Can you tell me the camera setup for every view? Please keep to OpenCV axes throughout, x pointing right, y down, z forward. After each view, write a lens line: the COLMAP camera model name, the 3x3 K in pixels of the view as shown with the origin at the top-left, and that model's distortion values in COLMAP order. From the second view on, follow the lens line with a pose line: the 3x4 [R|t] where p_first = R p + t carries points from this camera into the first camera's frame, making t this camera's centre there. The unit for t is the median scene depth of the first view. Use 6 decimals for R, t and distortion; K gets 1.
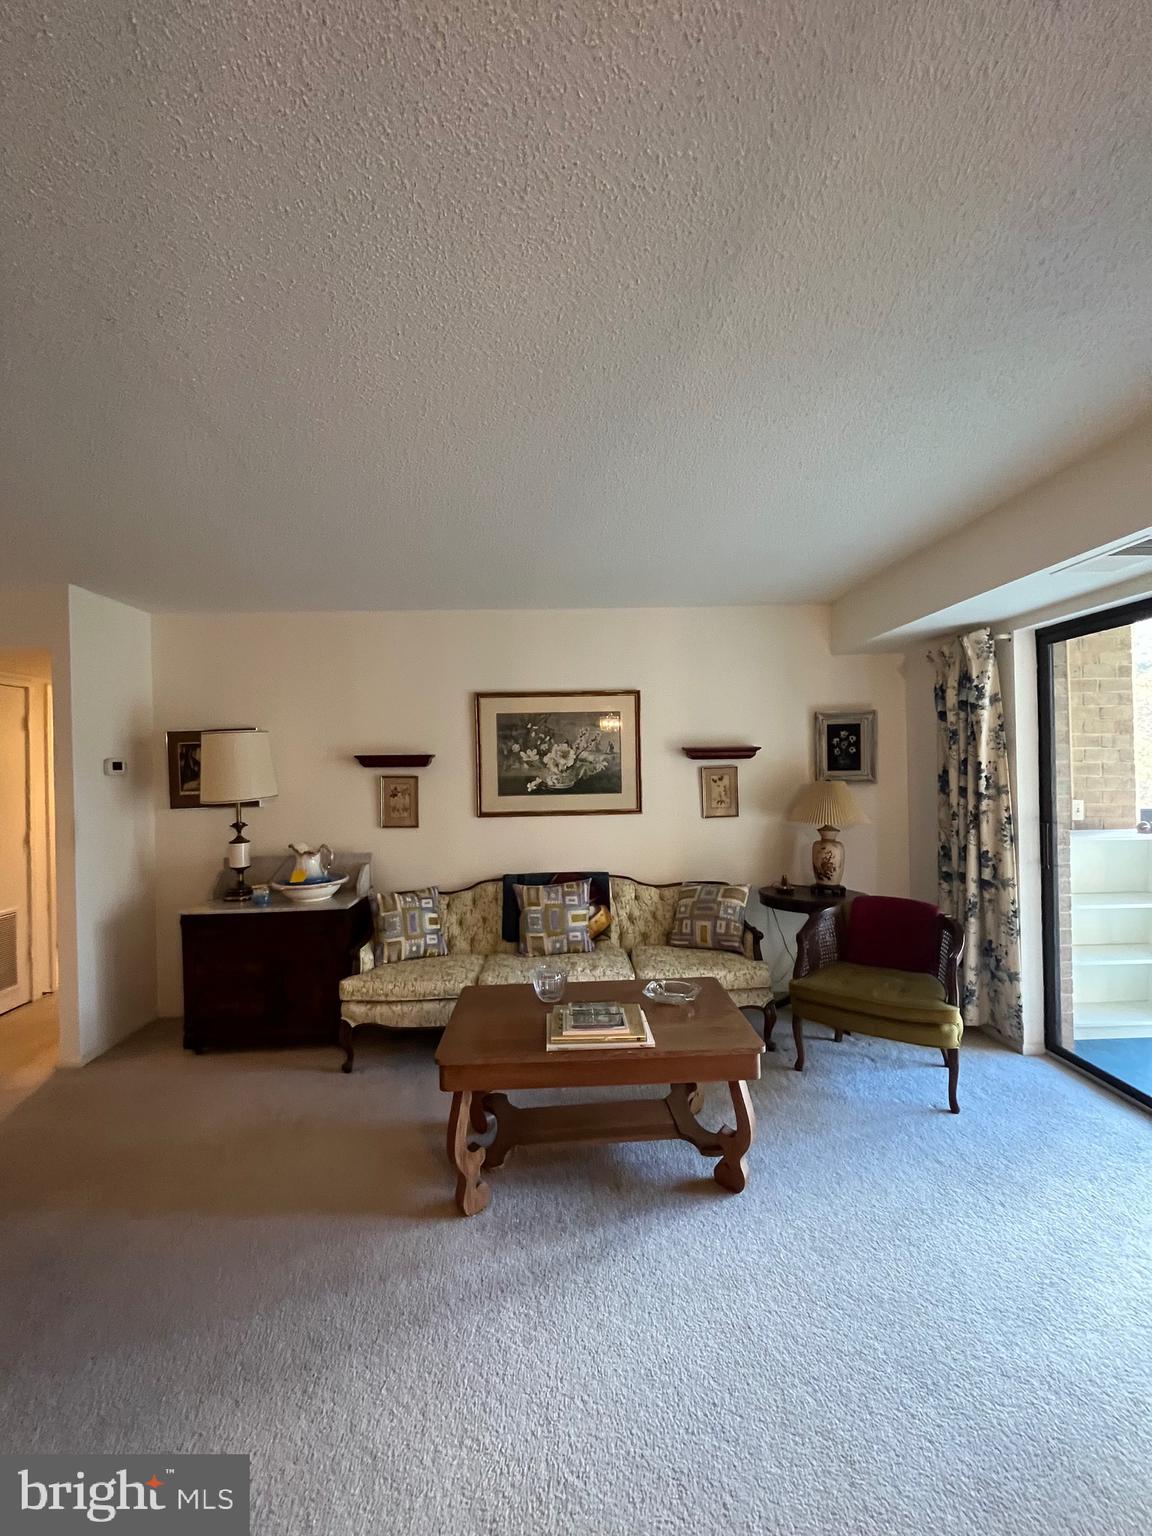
lens RADIAL K [[608.2, 0, 576.0], [0, 608.2, 768.0], [0, 0, 1]] dist [-0.028089, -0.000077]
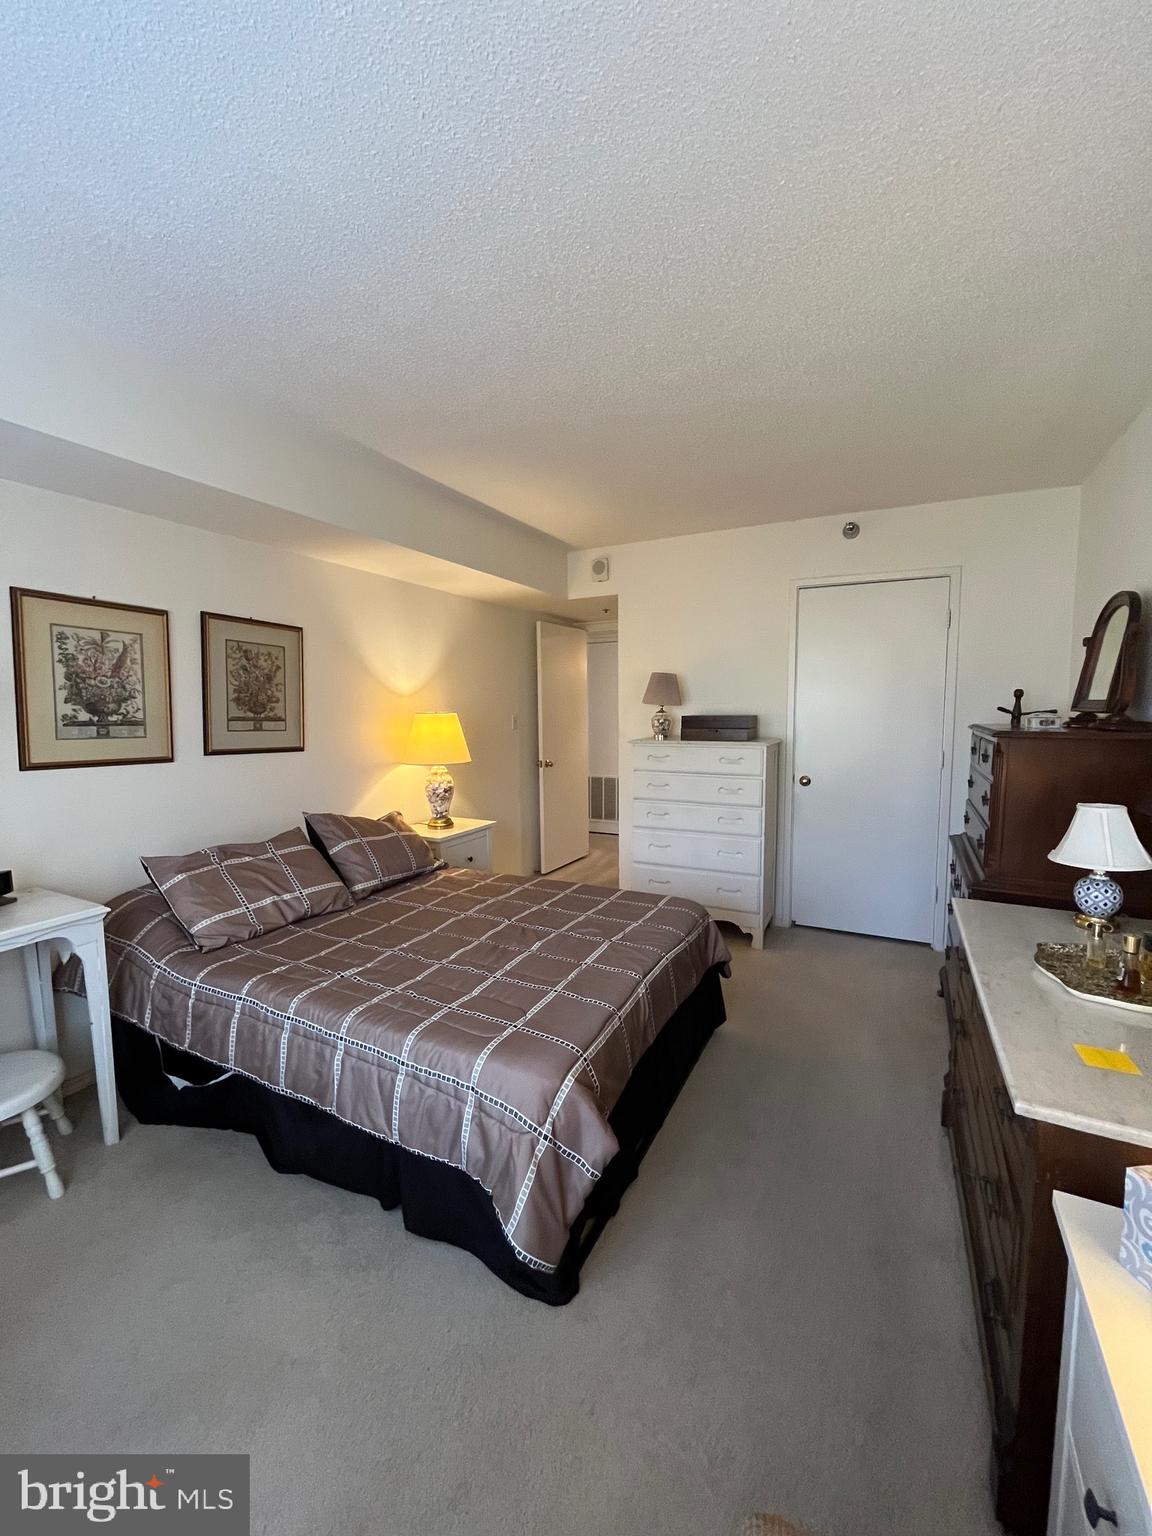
lens RADIAL K [[625.9, 0, 579.0], [0, 625.9, 760.2], [0, 0, 1]] dist [0.003603, 0.000041]
pose [[0.491292, -0.049741, 0.869573, -0.553398], [-0.020952, 0.997404, 0.068890, 0.006189], [-0.870743, -0.052064, 0.488975, 0.125452]]
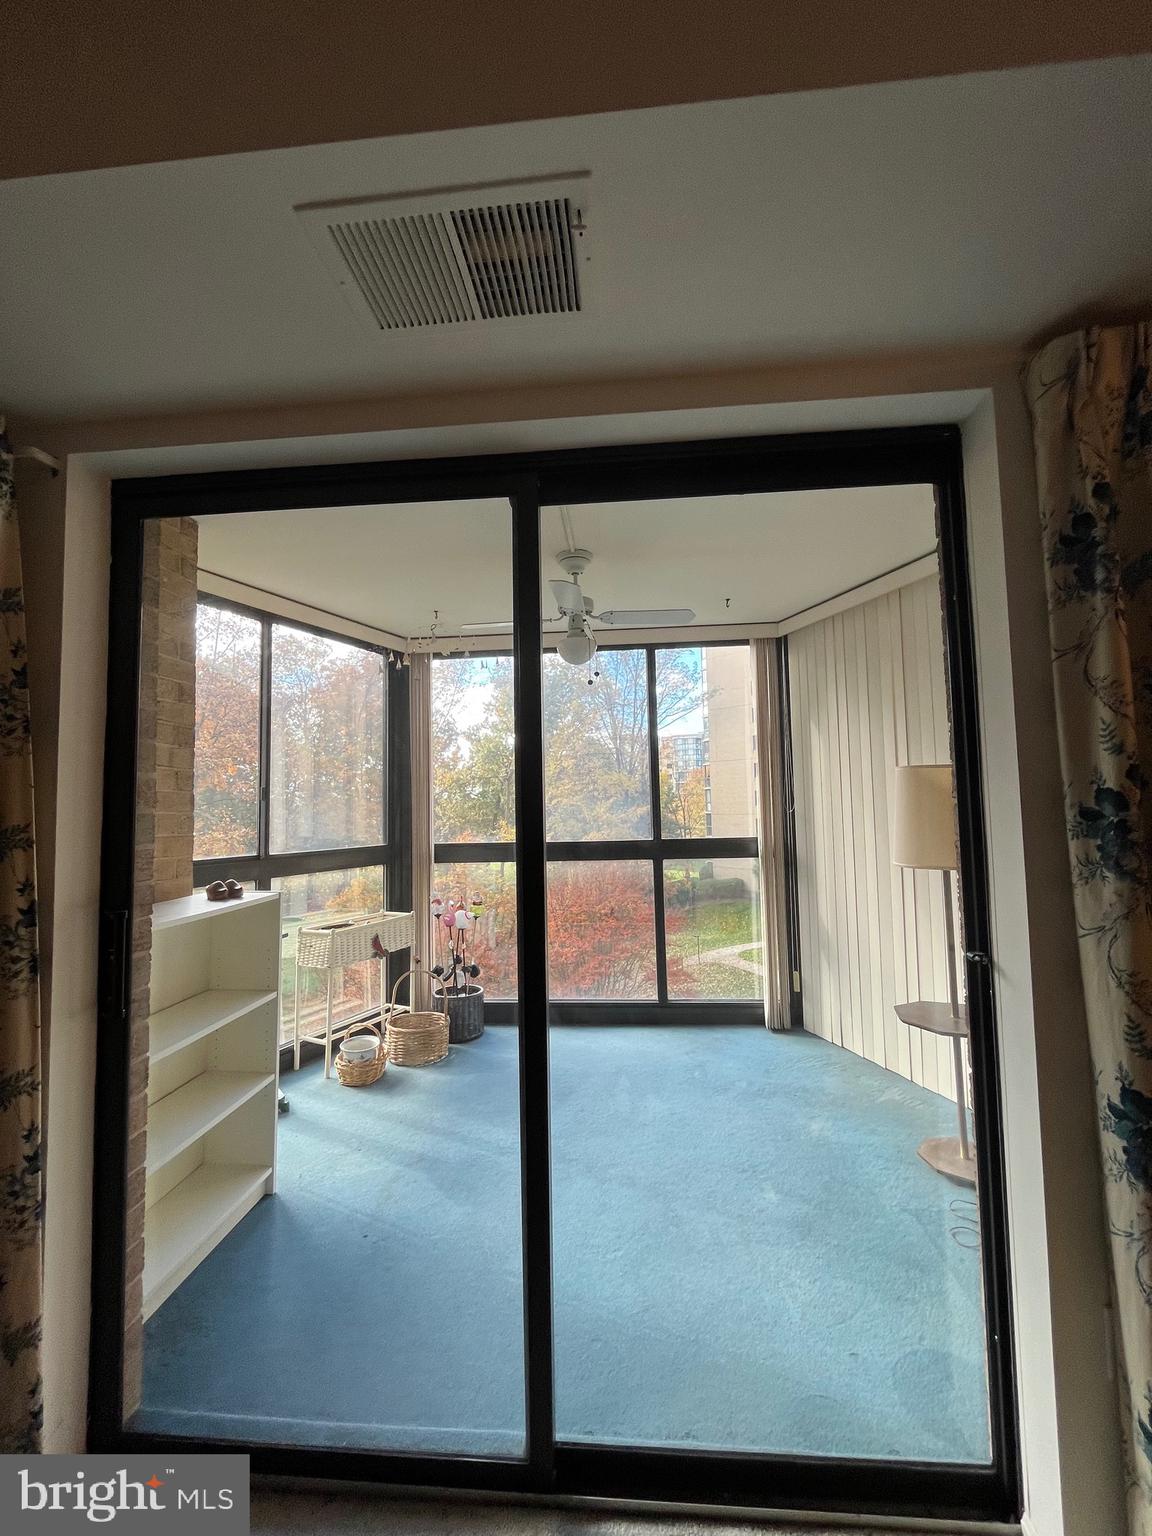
lens RADIAL K [[625.9, 0, 579.0], [0, 625.9, 760.2], [0, 0, 1]] dist [0.003603, 0.000041]
pose [[0.120332, 0.083442, 0.989221, 0.329645], [0.020294, 0.996046, -0.086487, 0.026958], [-0.992526, 0.030482, 0.118163, 0.552439]]
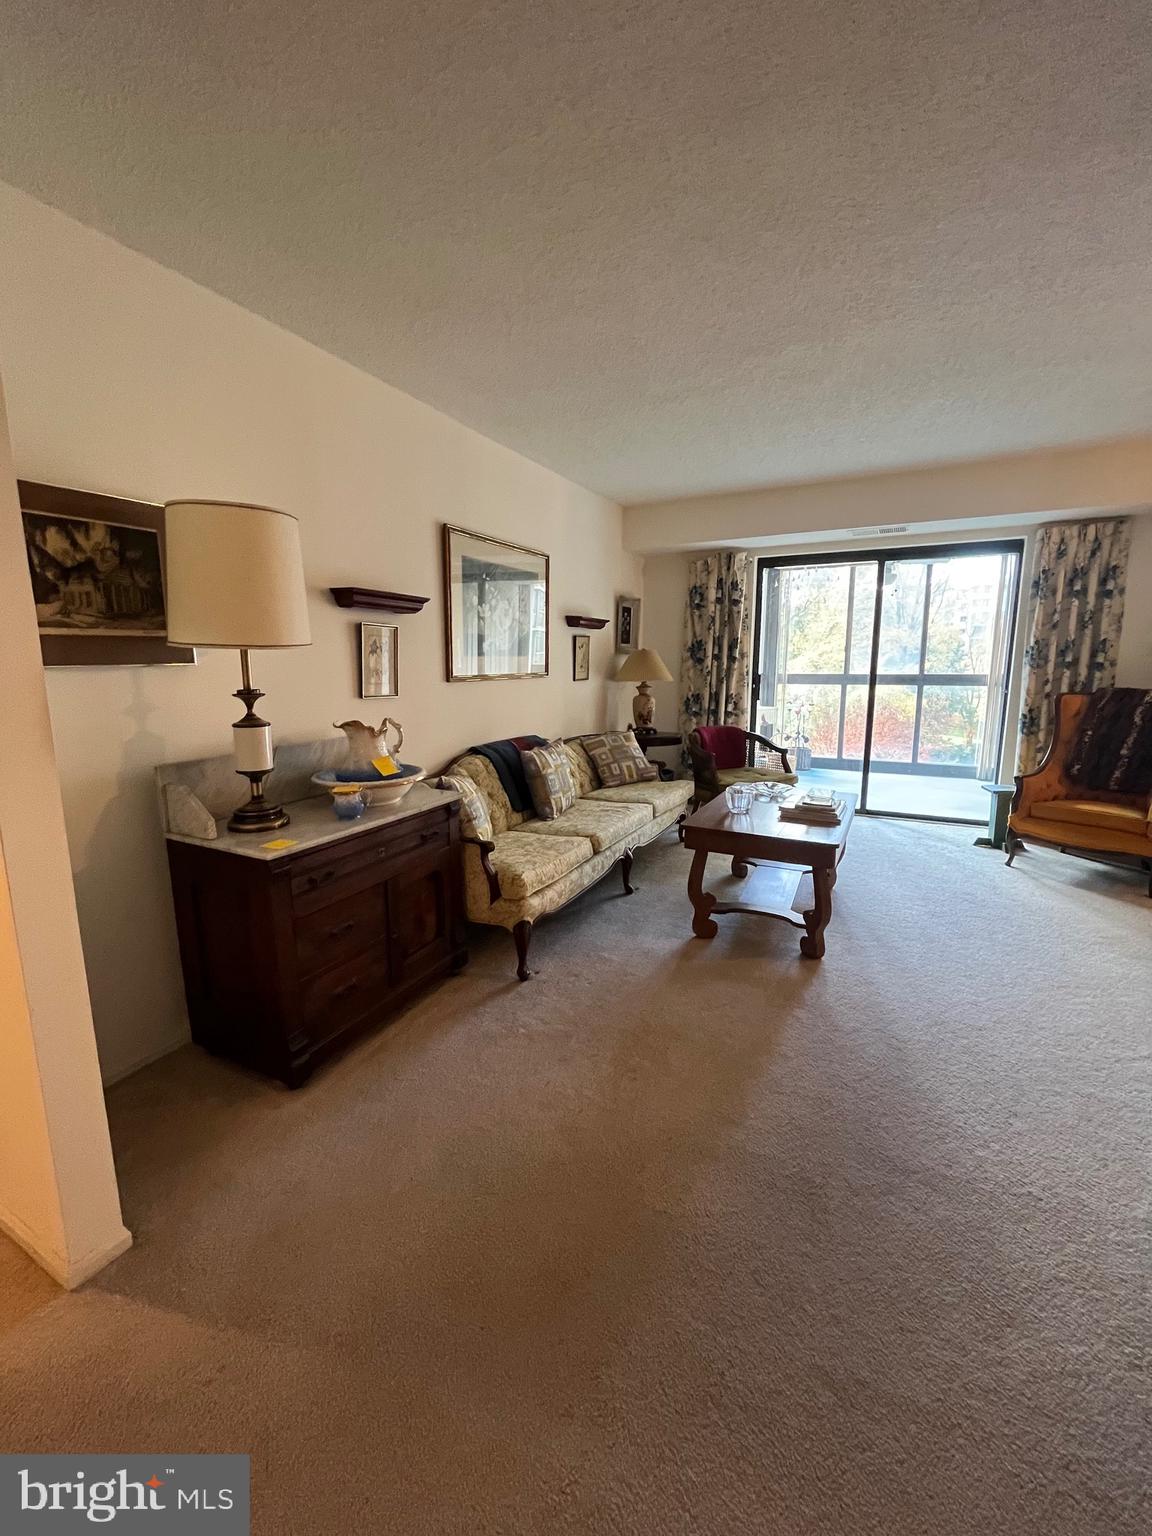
lens RADIAL K [[625.9, 0, 579.0], [0, 625.9, 760.2], [0, 0, 1]] dist [0.003603, 0.000041]
pose [[0.494049, -0.119365, 0.861201, -0.964109], [-0.005544, 0.990078, 0.140408, 0.077948], [-0.869416, -0.074143, 0.488486, 0.496931]]
